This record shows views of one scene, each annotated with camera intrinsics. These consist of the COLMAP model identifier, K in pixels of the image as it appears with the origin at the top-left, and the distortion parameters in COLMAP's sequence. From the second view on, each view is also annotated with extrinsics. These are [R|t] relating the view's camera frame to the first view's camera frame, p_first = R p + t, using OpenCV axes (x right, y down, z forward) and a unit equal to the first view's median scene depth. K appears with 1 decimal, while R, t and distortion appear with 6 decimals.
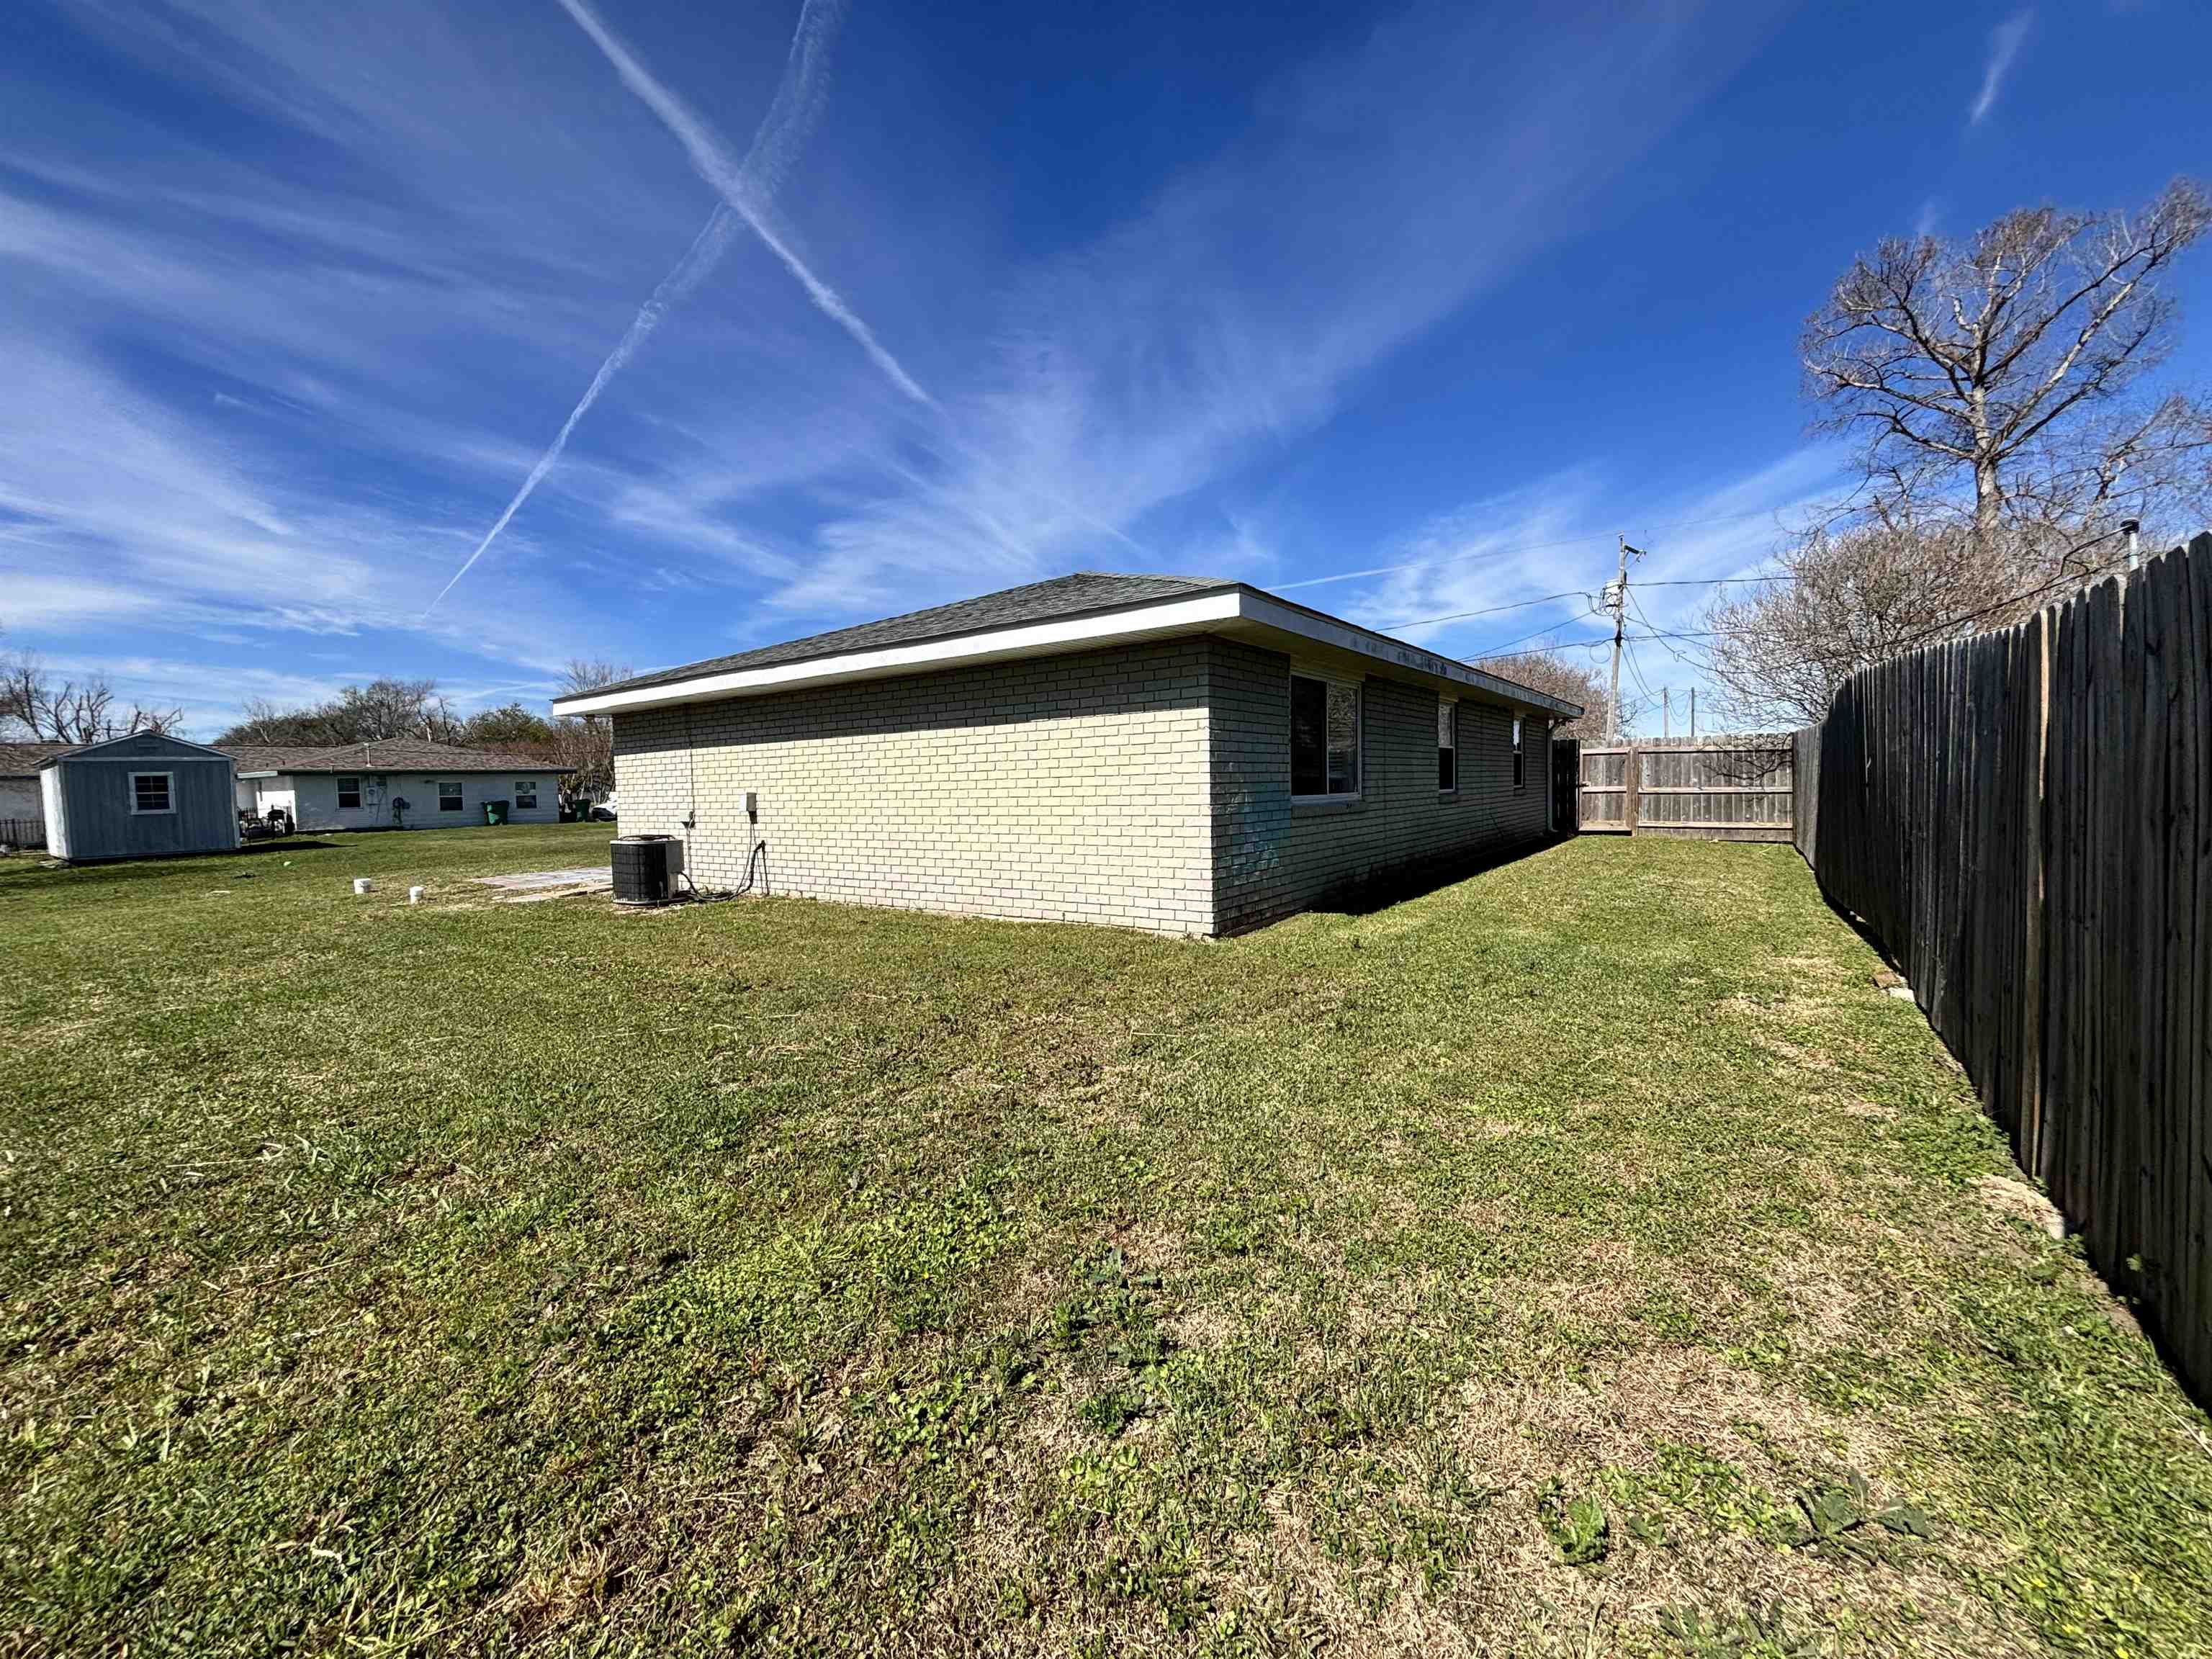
lens RADIAL K [[909.7, 0, 1110.2], [0, 909.7, 820.4], [0, 0, 1]] dist [-0.001098, 0.000300]
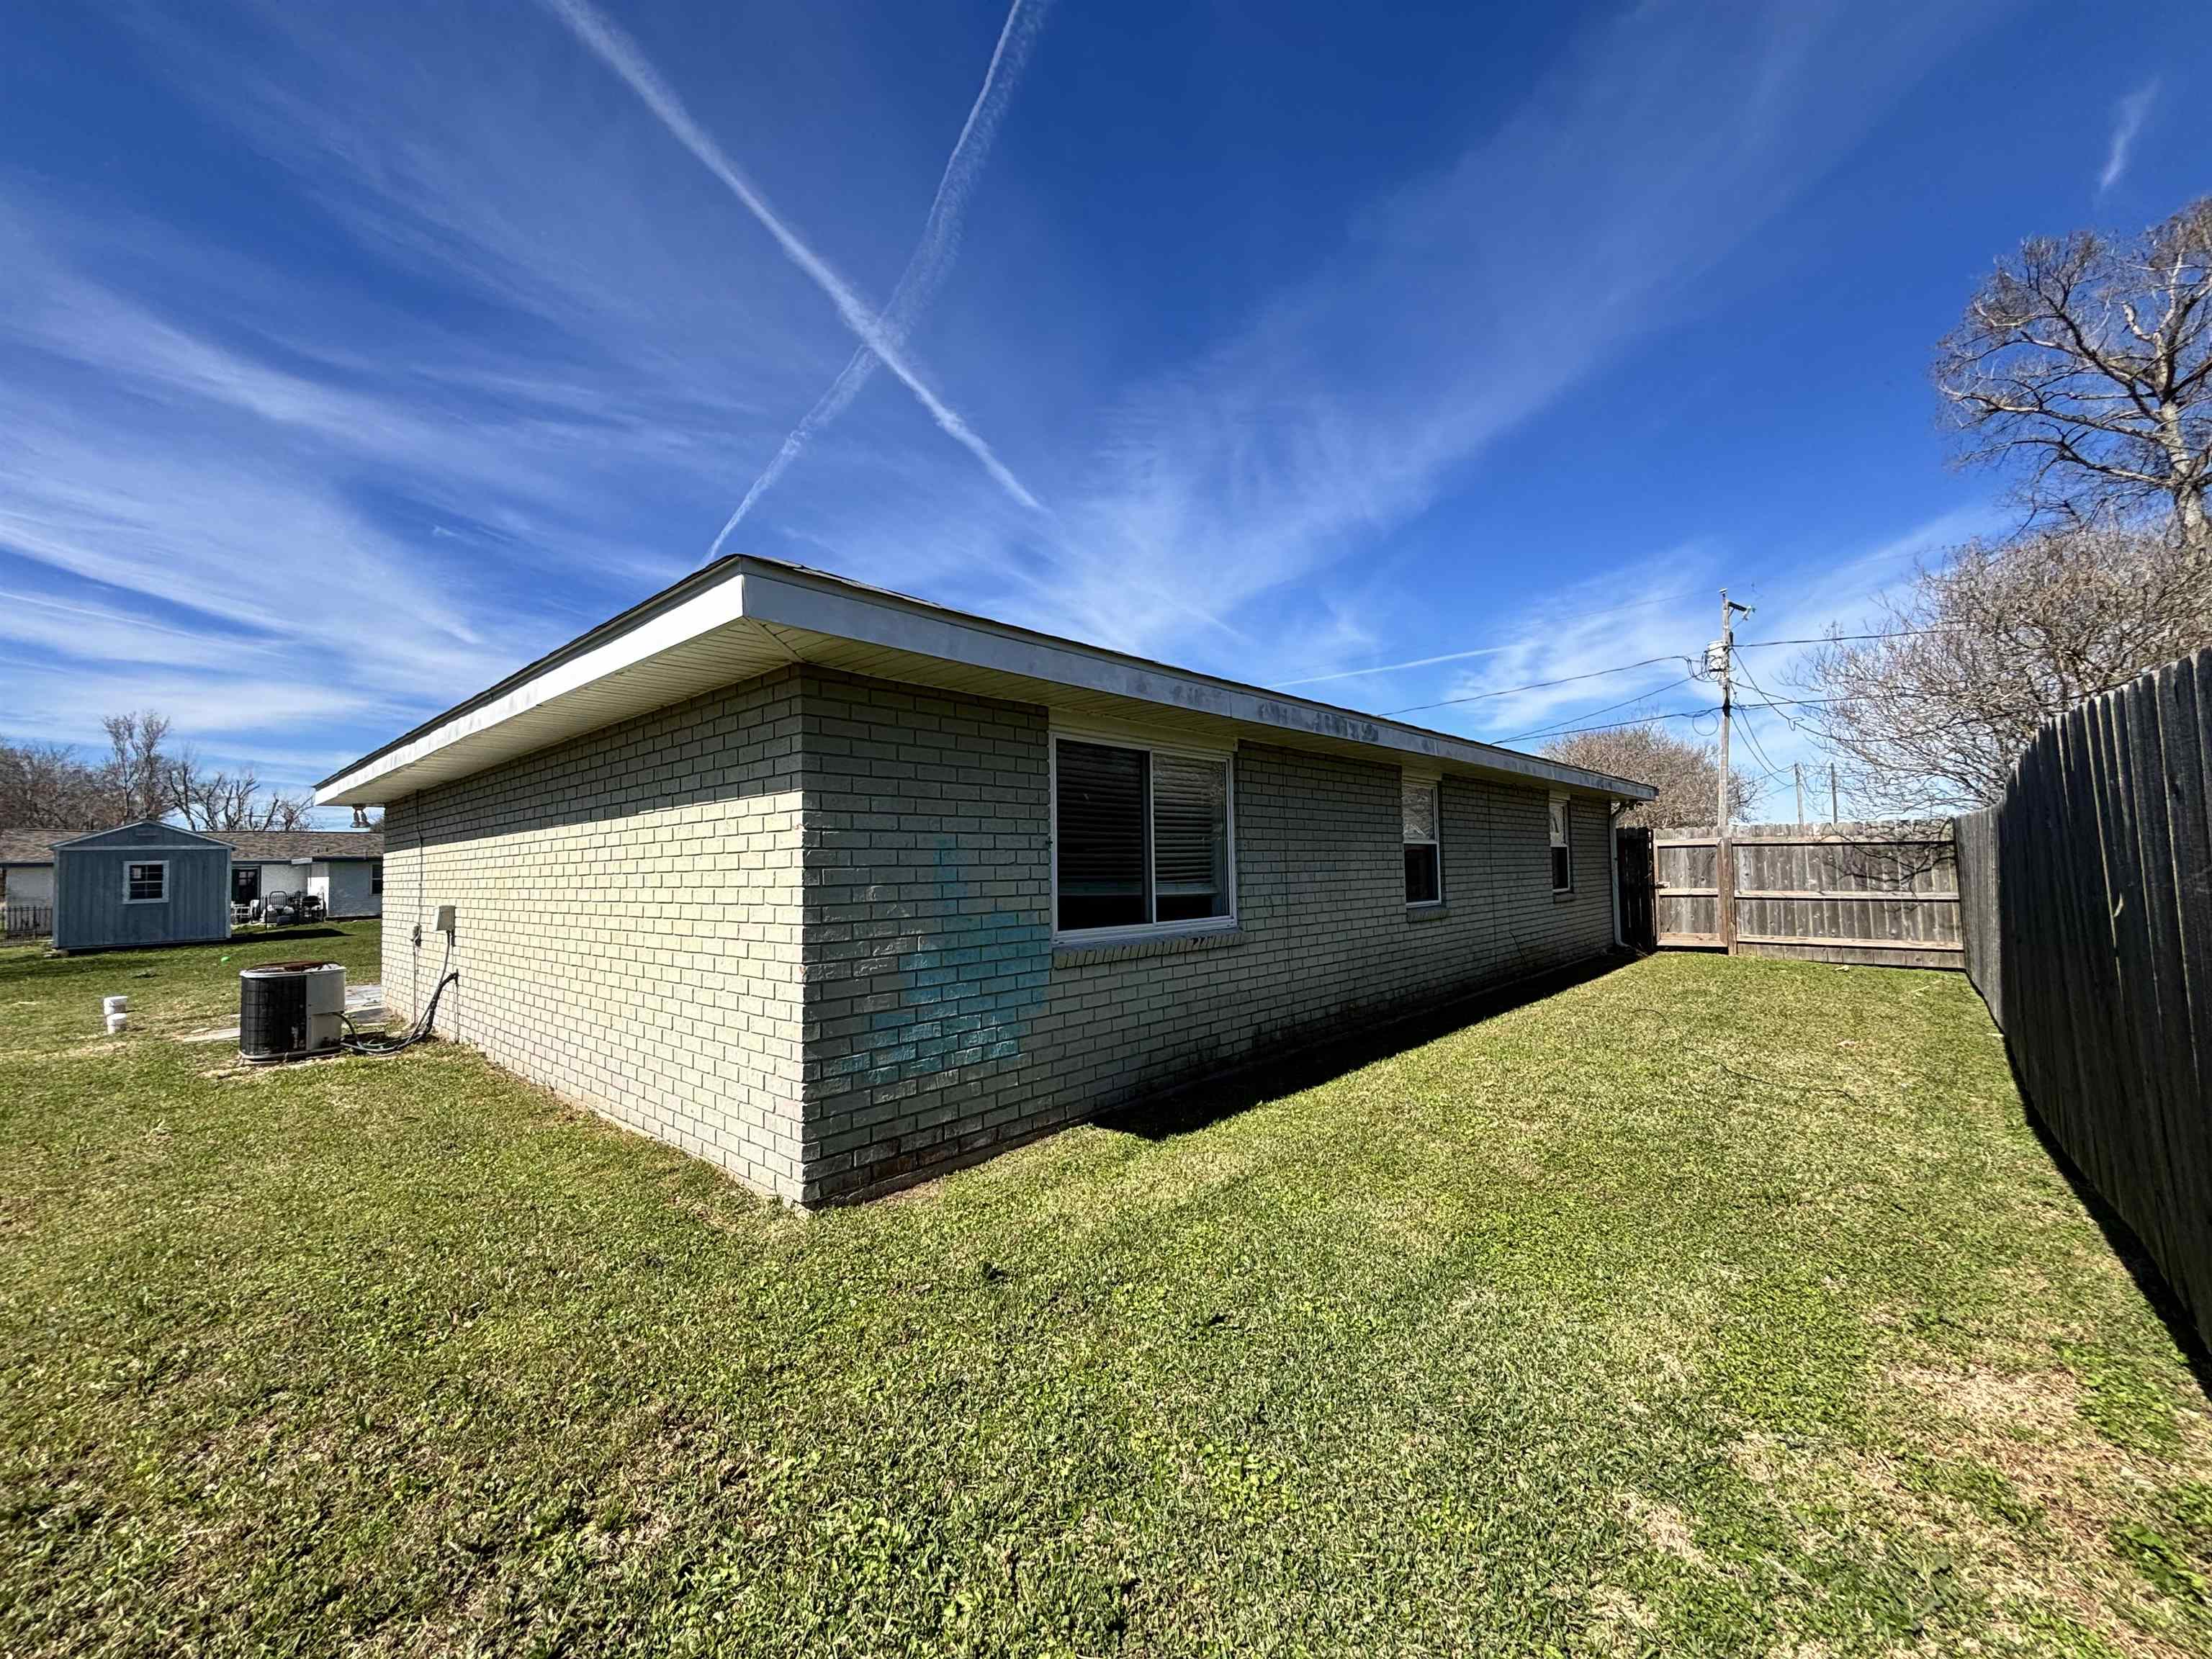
lens RADIAL K [[892.2, 0, 1109.2], [0, 892.2, 816.0], [0, 0, 1]] dist [0.002433, -0.000202]
pose [[0.993111, -0.003445, -0.117127, 0.111349], [-0.007664, 0.995518, -0.094266, -0.017629], [0.116926, 0.094515, 0.988633, 0.144746]]
